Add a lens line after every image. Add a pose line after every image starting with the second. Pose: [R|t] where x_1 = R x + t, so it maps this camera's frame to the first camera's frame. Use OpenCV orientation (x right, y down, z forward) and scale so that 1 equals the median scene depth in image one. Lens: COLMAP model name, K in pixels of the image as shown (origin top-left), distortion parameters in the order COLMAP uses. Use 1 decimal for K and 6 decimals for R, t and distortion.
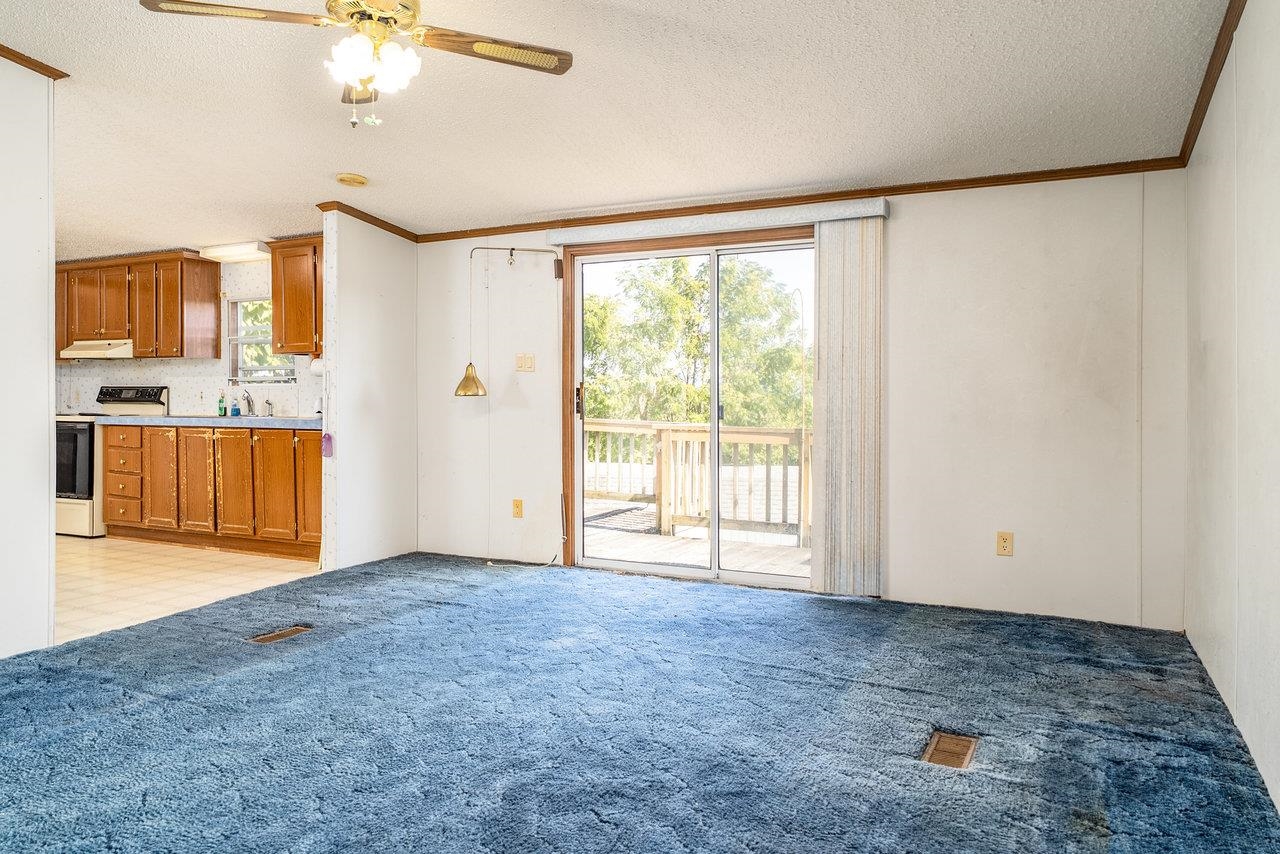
lens RADIAL K [[870.9, 0, 638.7], [0, 870.9, 391.0], [0, 0, 1]] dist [-0.001882, 0.001016]
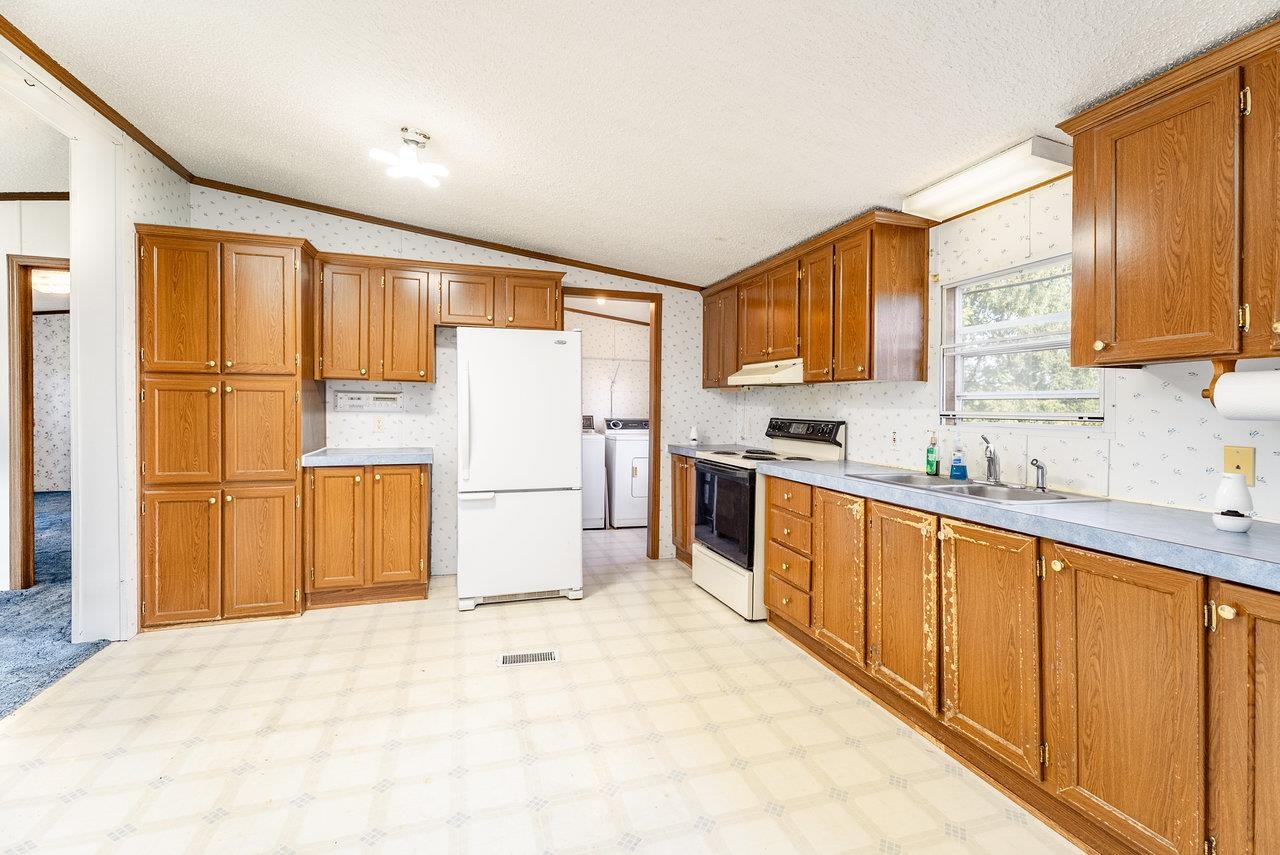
lens RADIAL K [[577.6, 0, 640.6], [0, 577.6, 412.2], [0, 0, 1]] dist [0.000824, -0.000087]
pose [[0.686348, 0.014274, -0.727133, -0.330010], [-0.006463, 0.999888, 0.013528, -0.019688], [0.727244, -0.004585, 0.686364, 0.582836]]
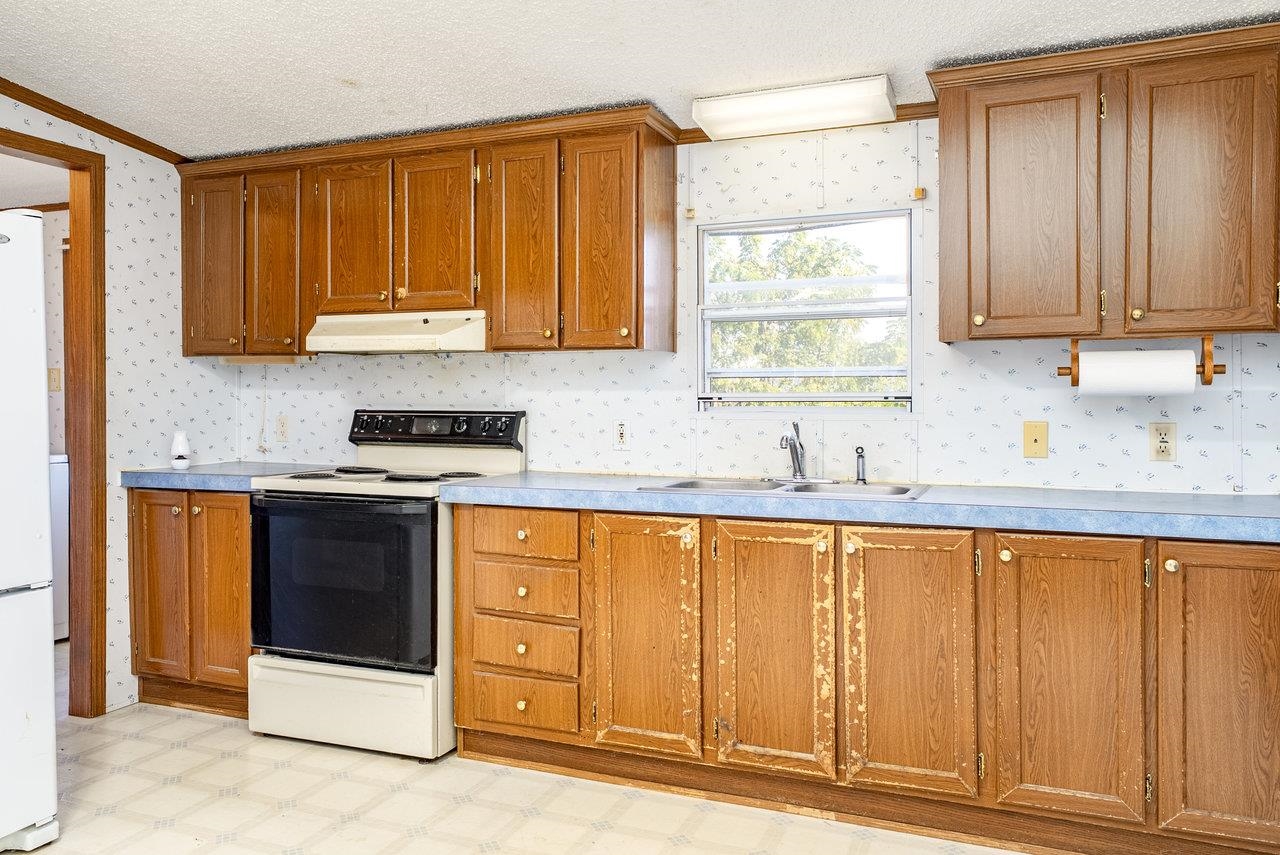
lens RADIAL K [[936.9, 0, 635.5], [0, 936.9, 400.0], [0, 0, 1]] dist [-0.035381, 0.055567]
pose [[0.997731, -0.003067, 0.067261, -0.556086], [0.002353, 0.999940, 0.010688, -0.017938], [-0.067290, -0.010505, 0.997678, 0.523655]]
